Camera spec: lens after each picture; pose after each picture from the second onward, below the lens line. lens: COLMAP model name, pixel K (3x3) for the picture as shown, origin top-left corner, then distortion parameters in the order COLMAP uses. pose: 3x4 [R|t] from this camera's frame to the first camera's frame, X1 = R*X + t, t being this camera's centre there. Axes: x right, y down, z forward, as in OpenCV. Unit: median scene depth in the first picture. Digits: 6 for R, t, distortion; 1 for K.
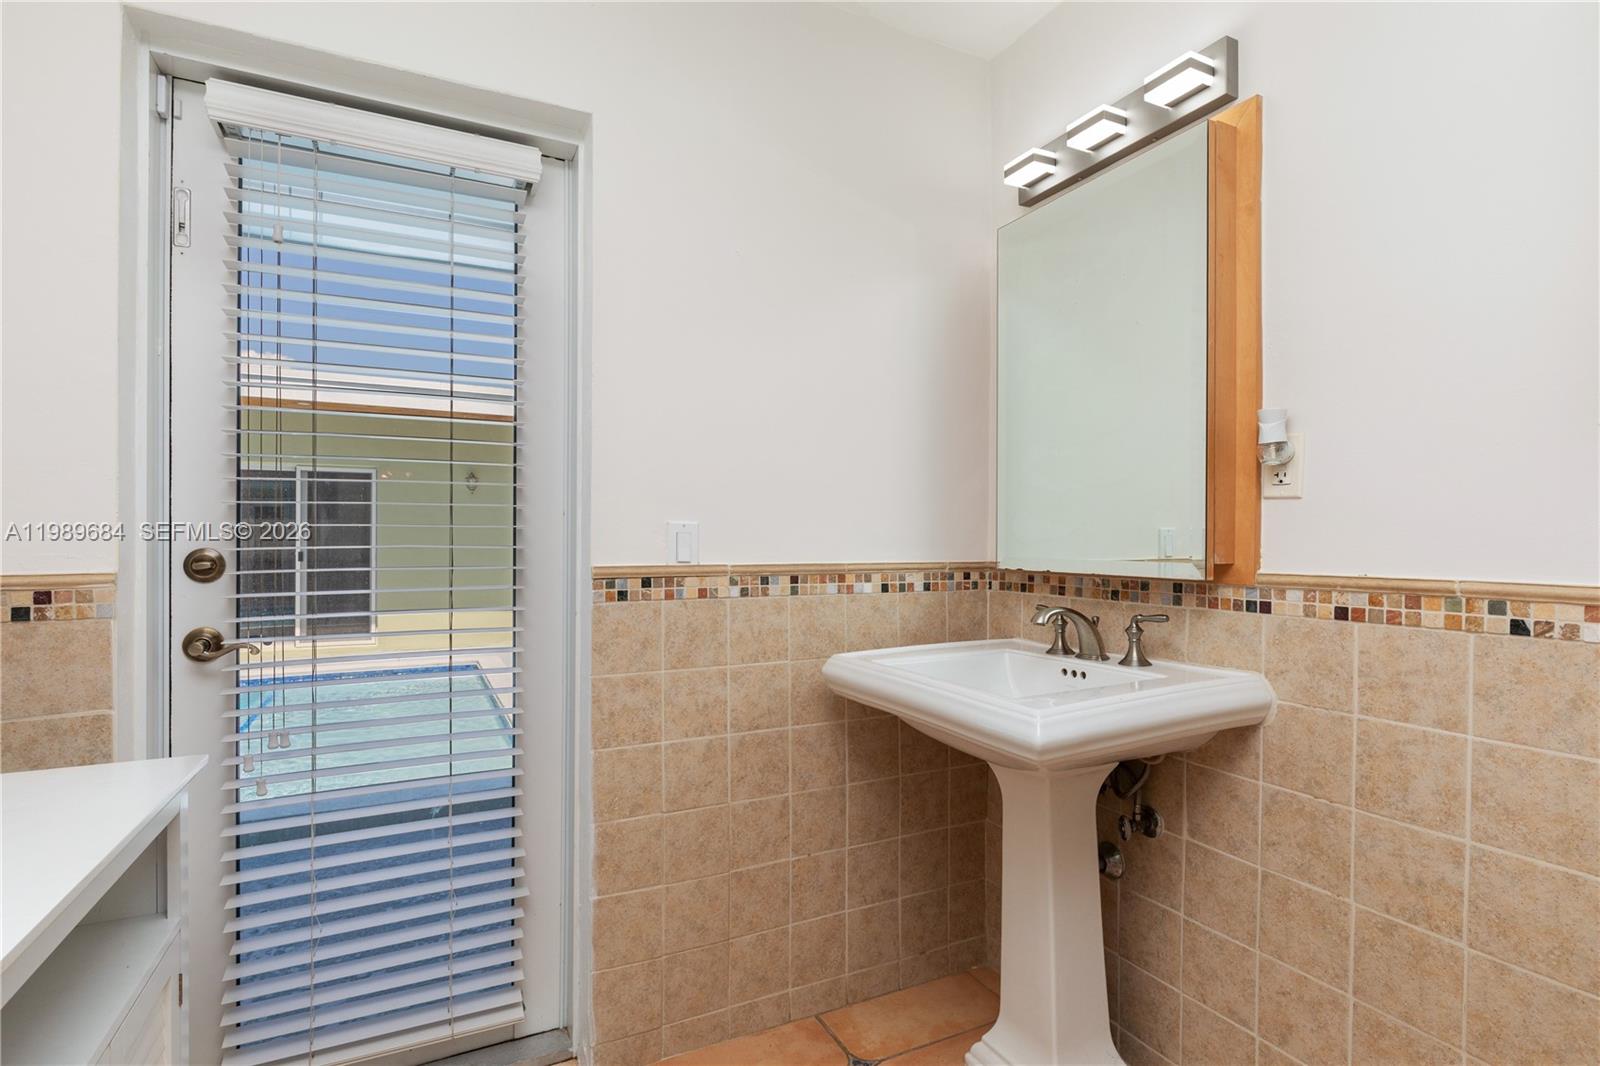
lens RADIAL K [[798.3, 0, 799.1], [0, 798.3, 541.3], [0, 0, 1]] dist [-0.003122, 0.000002]
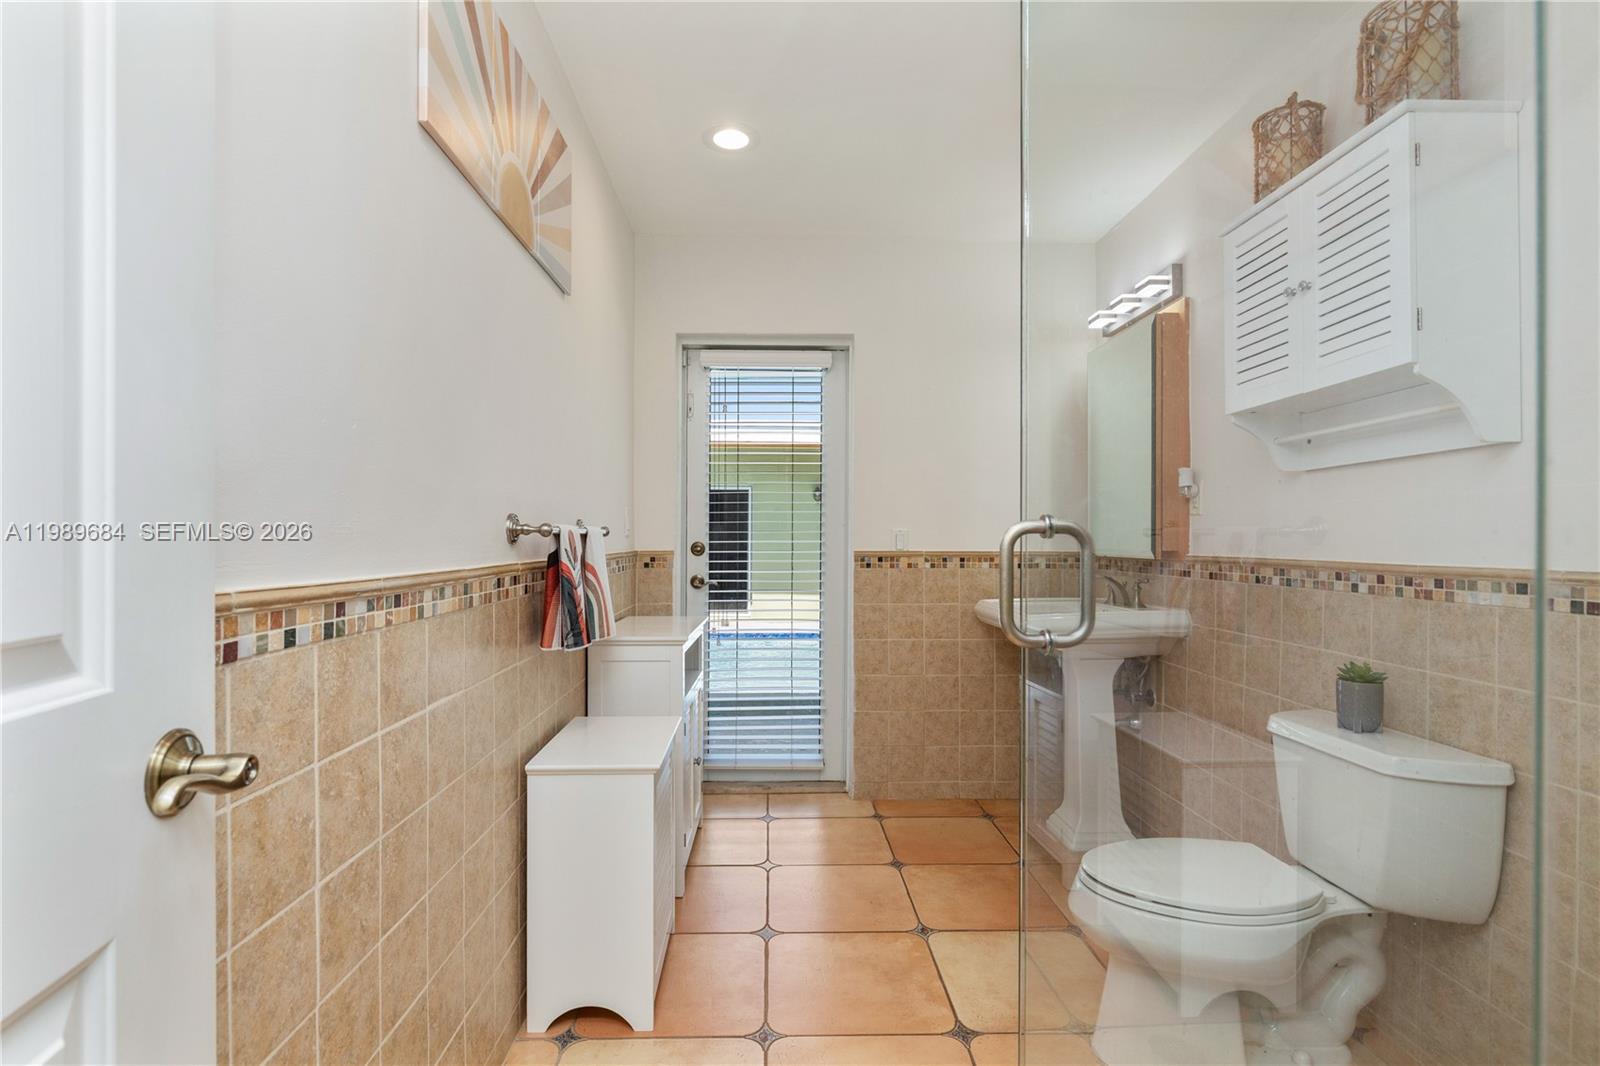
lens RADIAL K [[758.9, 0, 781.1], [0, 758.9, 539.0], [0, 0, 1]] dist [-0.003238, -0.000578]
pose [[0.900083, -0.000630, -0.435717, 0.411205], [-0.001237, 0.999991, -0.004002, 0.008303], [0.435716, 0.004141, 0.900075, -0.822215]]
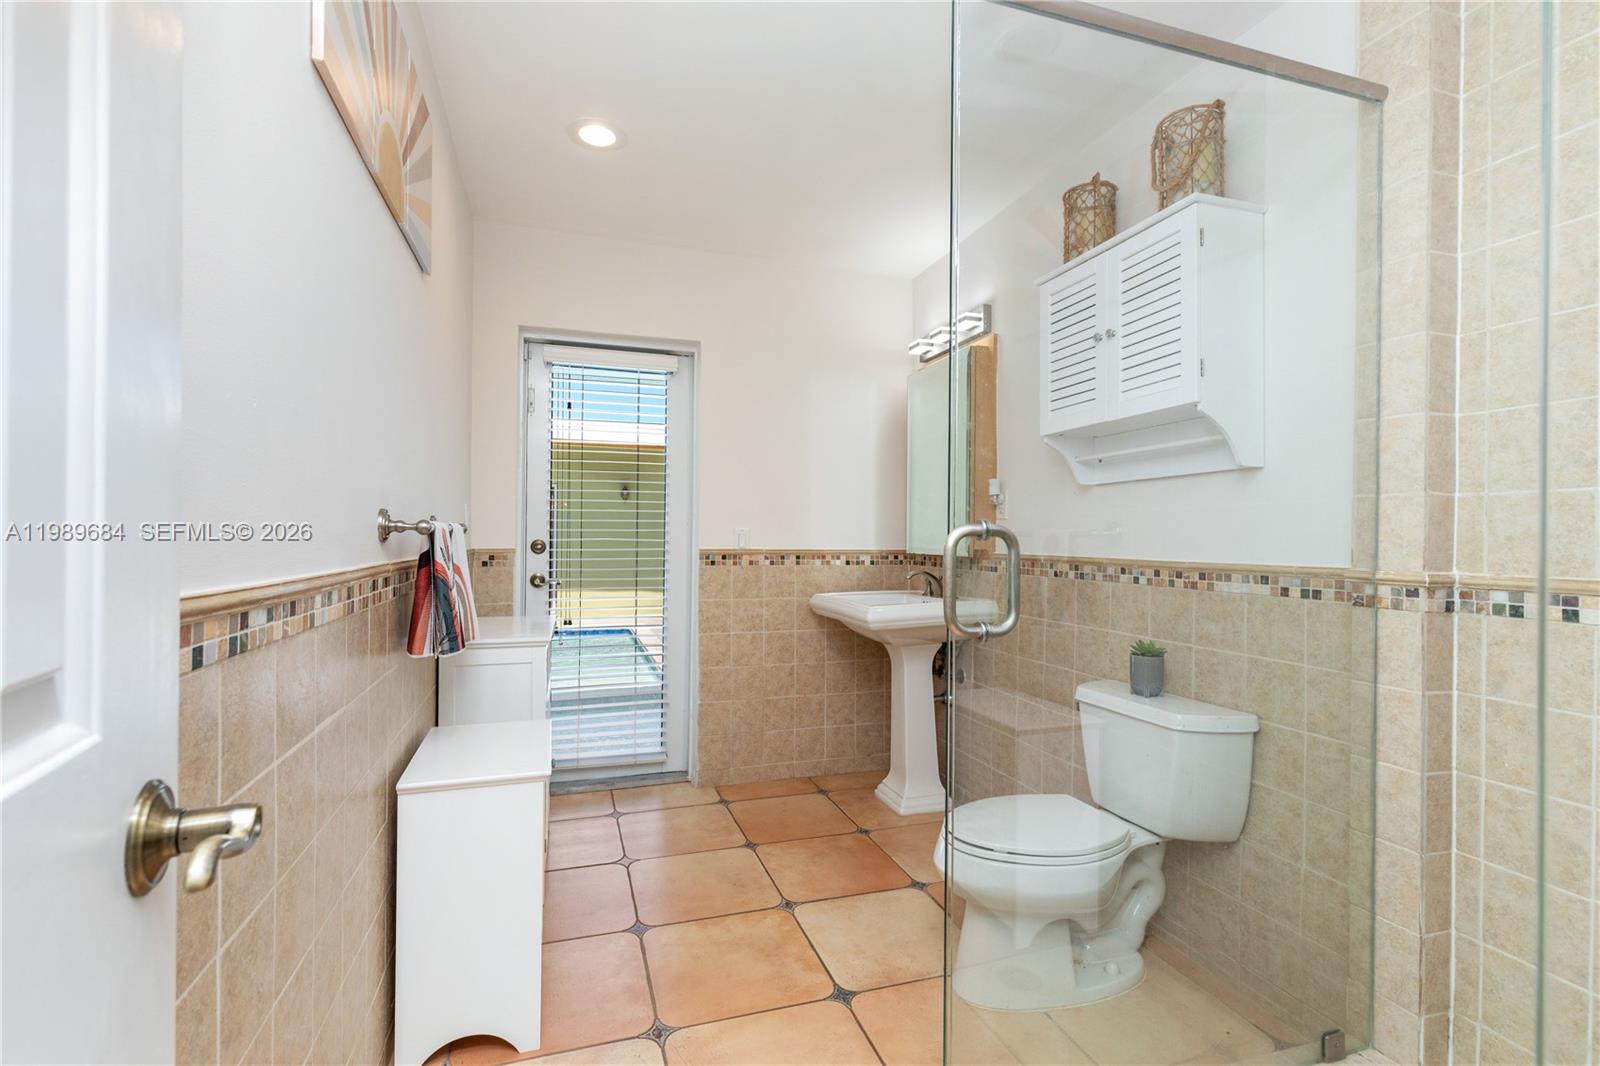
lens RADIAL K [[719.3, 0, 786.9], [0, 719.3, 536.2], [0, 0, 1]] dist [0.005548, -0.000794]
pose [[0.986550, 0.004884, -0.163386, 0.281714], [-0.005942, 0.999964, -0.005988, 0.006374], [0.163351, 0.006879, 0.986544, -0.849403]]
